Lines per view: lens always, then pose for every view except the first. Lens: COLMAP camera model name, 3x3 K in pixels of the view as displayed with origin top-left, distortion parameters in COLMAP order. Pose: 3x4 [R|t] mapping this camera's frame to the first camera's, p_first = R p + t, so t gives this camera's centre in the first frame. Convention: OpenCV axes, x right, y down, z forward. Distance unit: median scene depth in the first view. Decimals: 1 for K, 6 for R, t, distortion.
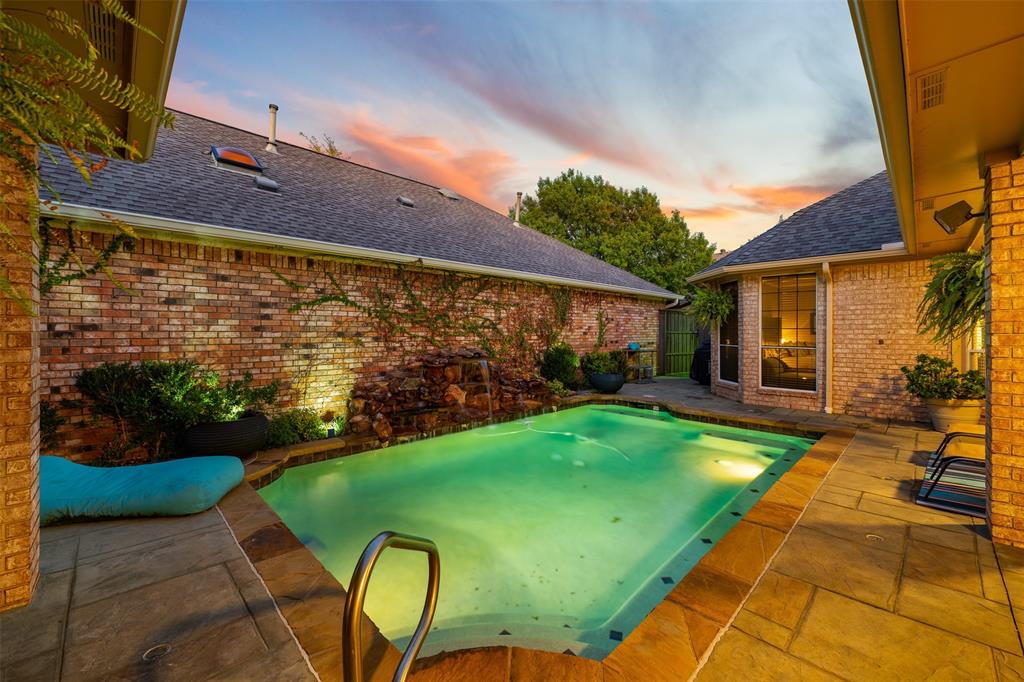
lens RADIAL K [[404.7, 0, 516.7], [0, 404.7, 338.4], [0, 0, 1]] dist [-0.002081, -0.000221]
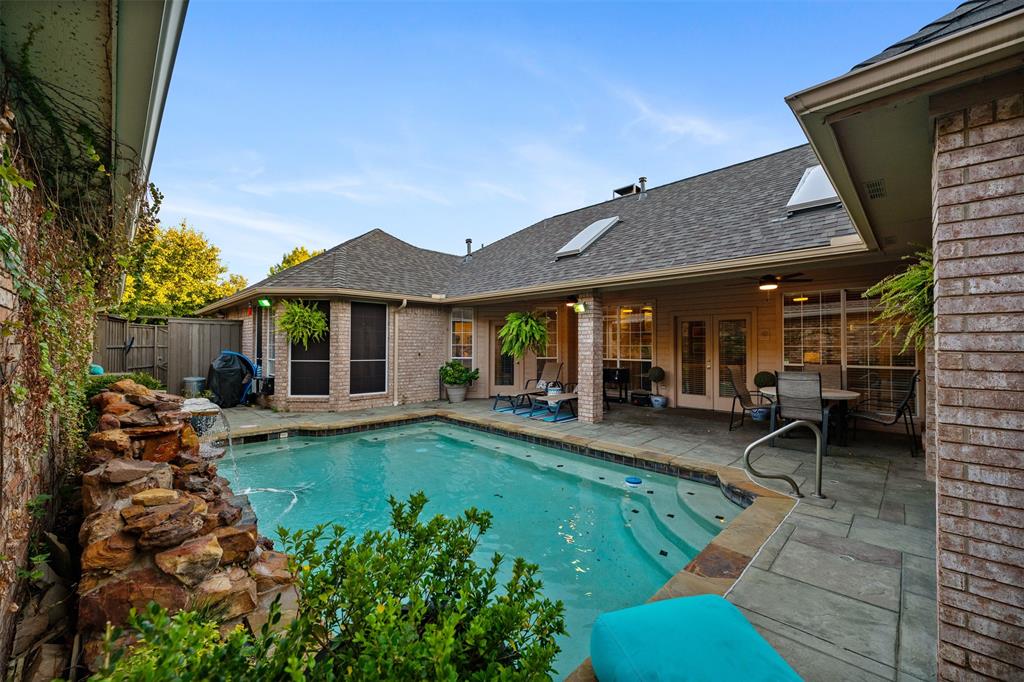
lens RADIAL K [[404.7, 0, 516.7], [0, 404.7, 338.4], [0, 0, 1]] dist [-0.002081, -0.000221]
pose [[-0.004454, 0.017398, 0.999839, -0.691661], [0.008437, 0.999814, -0.017360, -0.022792], [-0.999954, 0.008359, -0.004600, 0.636540]]
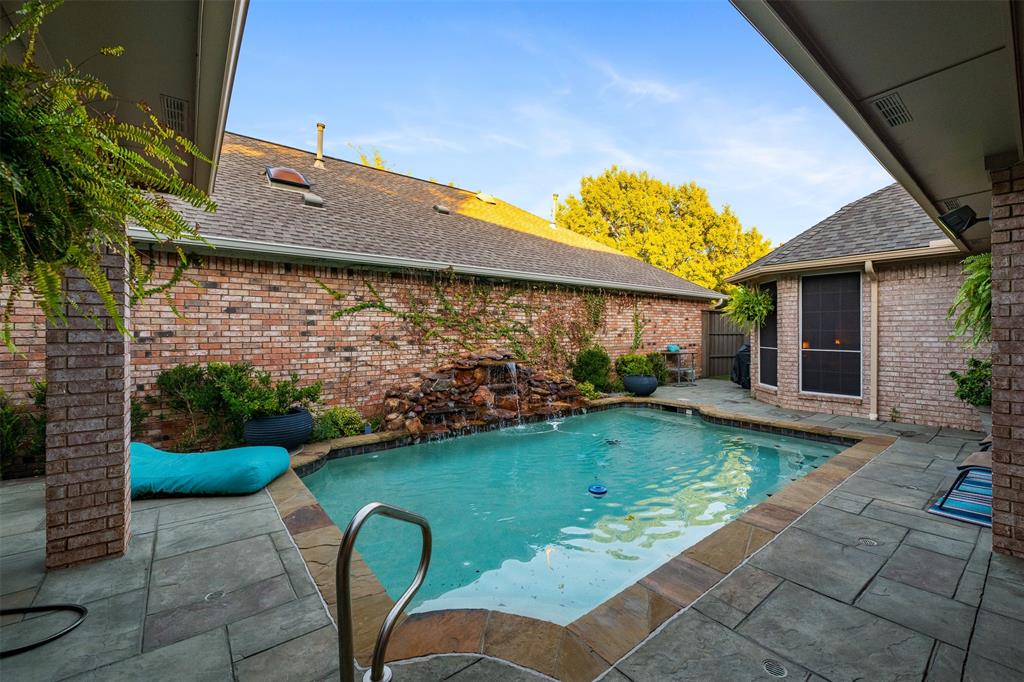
lens RADIAL K [[413.2, 0, 521.0], [0, 413.2, 340.5], [0, 0, 1]] dist [-0.002007, -0.000198]
pose [[0.994524, -0.001564, -0.104496, 0.055899], [0.002021, 0.999989, 0.004264, -0.007756], [0.104488, -0.004451, 0.994516, -0.051505]]
